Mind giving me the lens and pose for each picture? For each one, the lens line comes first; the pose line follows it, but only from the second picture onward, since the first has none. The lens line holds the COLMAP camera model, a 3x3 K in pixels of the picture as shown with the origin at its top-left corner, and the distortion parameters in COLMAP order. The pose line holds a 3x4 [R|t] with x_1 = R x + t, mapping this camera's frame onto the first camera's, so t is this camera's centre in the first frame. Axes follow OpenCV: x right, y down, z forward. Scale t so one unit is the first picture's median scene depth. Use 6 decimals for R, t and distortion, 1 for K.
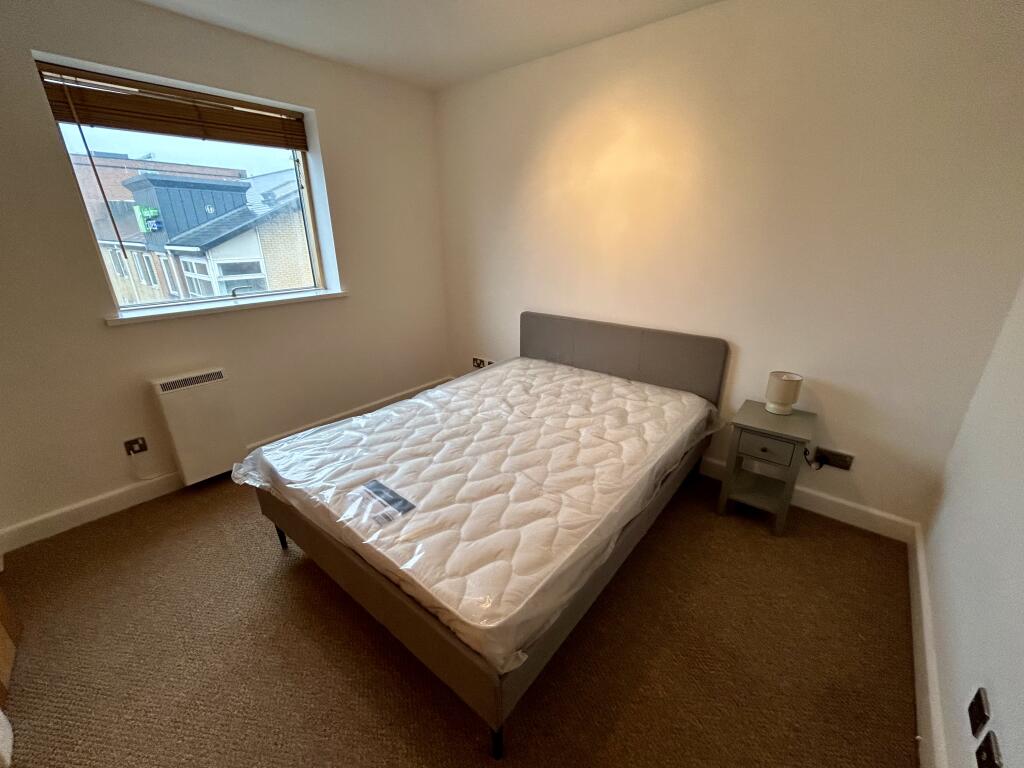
lens RADIAL K [[415.8, 0, 512.1], [0, 415.8, 387.8], [0, 0, 1]] dist [-0.002649, -0.000381]
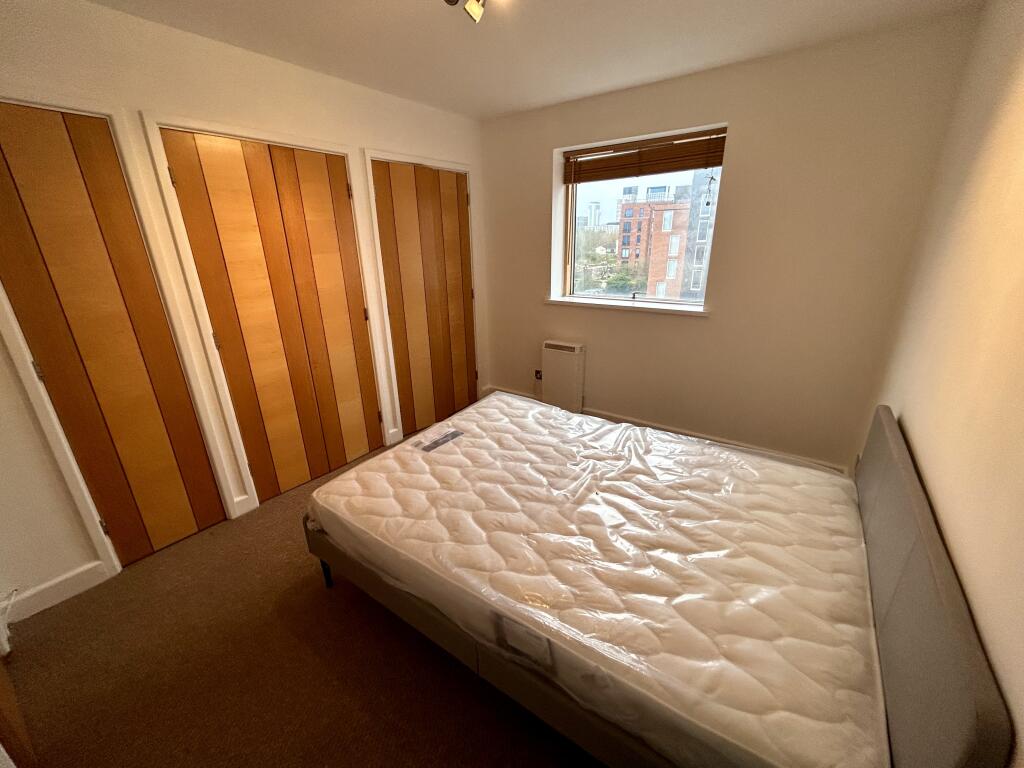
lens RADIAL K [[415.8, 0, 511.9], [0, 415.8, 391.5], [0, 0, 1]] dist [-0.002649, -0.000381]
pose [[0.068954, 0.348449, -0.934788, 0.717643], [-0.340358, 0.889015, 0.306281, -0.294177], [0.937764, 0.297043, 0.179899, 0.660804]]
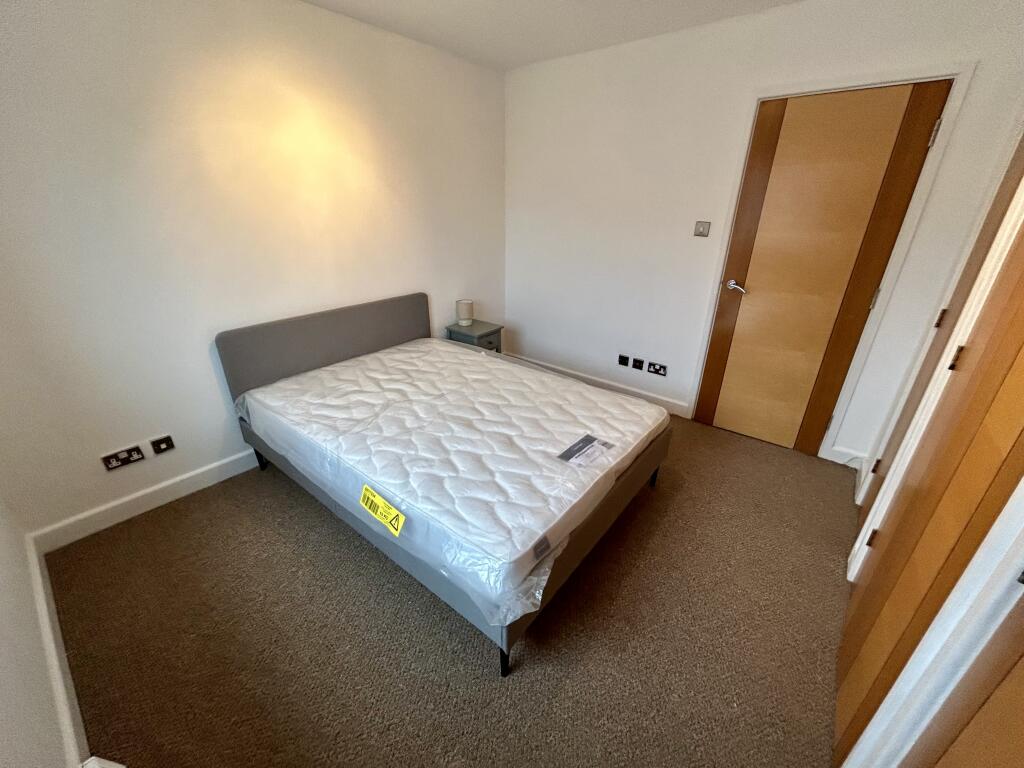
lens RADIAL K [[415.8, 0, 511.2], [0, 415.8, 384.4], [0, 0, 1]] dist [-0.002649, -0.000381]
pose [[-0.006430, -0.405295, 0.914163, -0.955646], [0.346159, 0.856759, 0.382280, -0.305164], [-0.938154, 0.318904, 0.134787, 0.695709]]
